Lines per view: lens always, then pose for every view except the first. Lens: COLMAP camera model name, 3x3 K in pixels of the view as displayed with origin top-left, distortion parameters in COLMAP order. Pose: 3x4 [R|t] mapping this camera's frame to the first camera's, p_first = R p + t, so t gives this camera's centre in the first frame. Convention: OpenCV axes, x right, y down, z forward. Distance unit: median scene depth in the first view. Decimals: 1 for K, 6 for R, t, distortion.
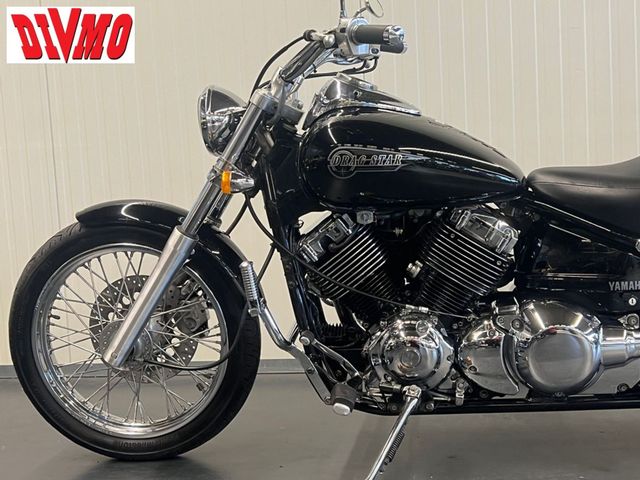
lens RADIAL K [[884.8, 0, 319.2], [0, 884.8, 245.2], [0, 0, 1]] dist [0.095084, 0.000000]
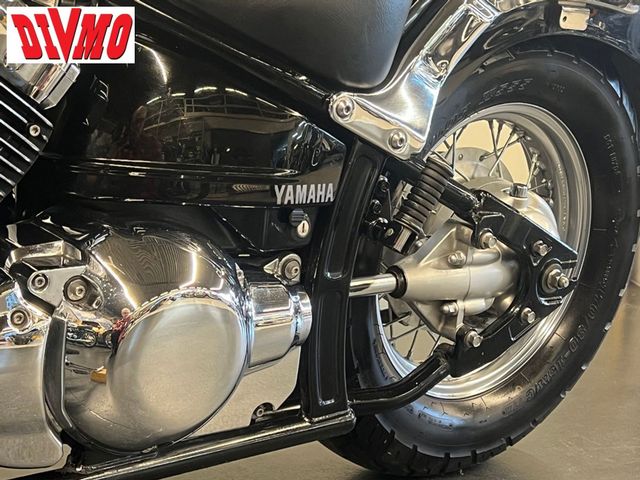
lens RADIAL K [[1103.6, 0, 320.5], [0, 1103.6, 243.2], [0, 0, 1]] dist [0.116614, 0.000000]
pose [[0.688983, -0.021432, 0.724461, -0.057523], [-0.043957, 0.996487, 0.071284, 0.029601], [-0.723444, -0.080959, 0.685620, 0.601979]]
